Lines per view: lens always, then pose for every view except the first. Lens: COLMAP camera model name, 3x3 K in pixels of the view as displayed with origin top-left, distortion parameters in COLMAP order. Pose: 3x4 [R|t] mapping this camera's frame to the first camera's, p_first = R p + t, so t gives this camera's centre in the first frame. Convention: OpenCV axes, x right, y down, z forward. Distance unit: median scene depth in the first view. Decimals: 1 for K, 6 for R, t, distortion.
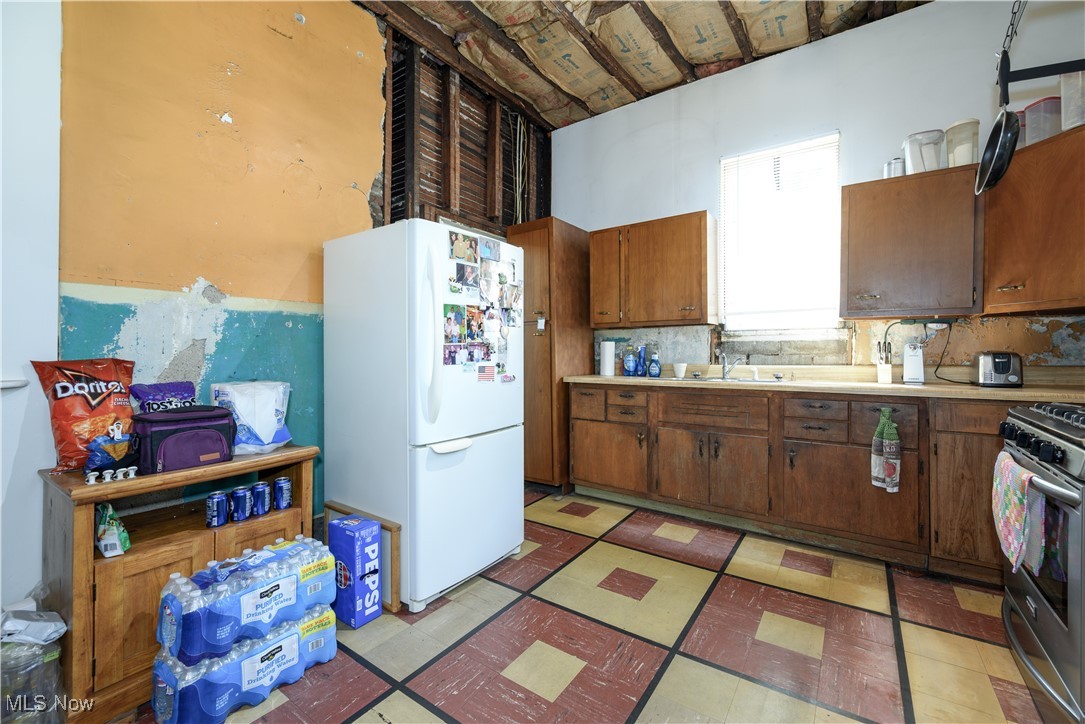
lens RADIAL K [[443.0, 0, 550.8], [0, 443.0, 354.5], [0, 0, 1]] dist [-0.001641, 0.000689]
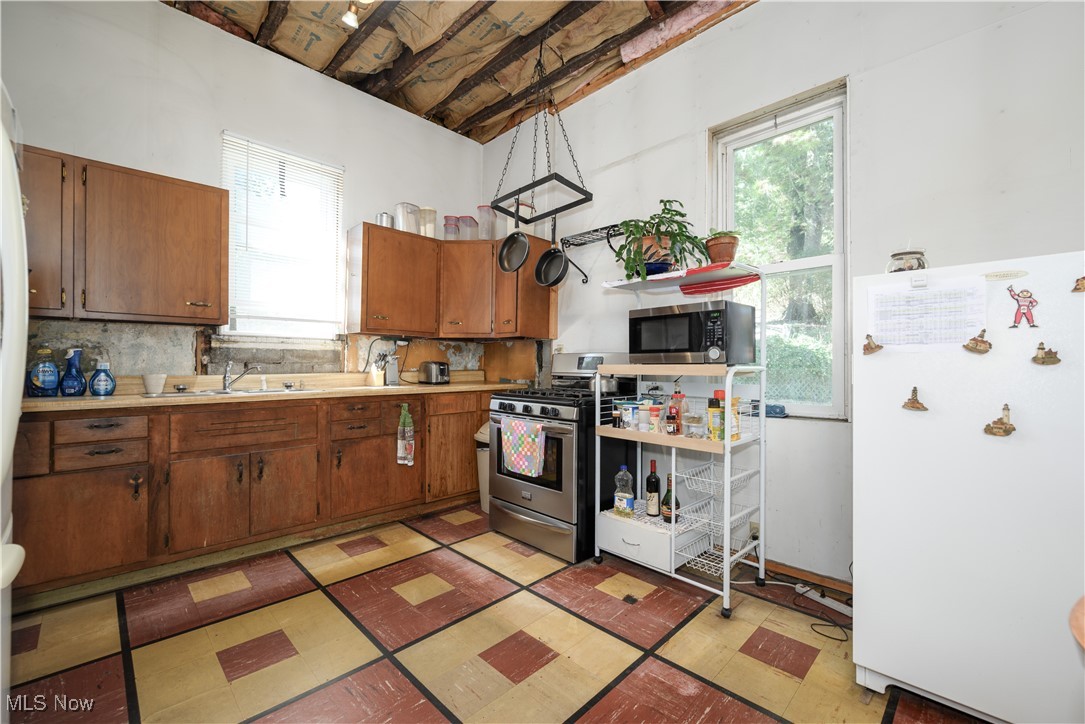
lens RADIAL K [[443.0, 0, 548.8], [0, 443.0, 364.2], [0, 0, 1]] dist [-0.001641, 0.000689]
pose [[0.187442, 0.001376, 0.982275, -0.390120], [-0.004028, 0.999992, -0.000633, 0.000993], [-0.982267, -0.003838, 0.187446, 0.270152]]
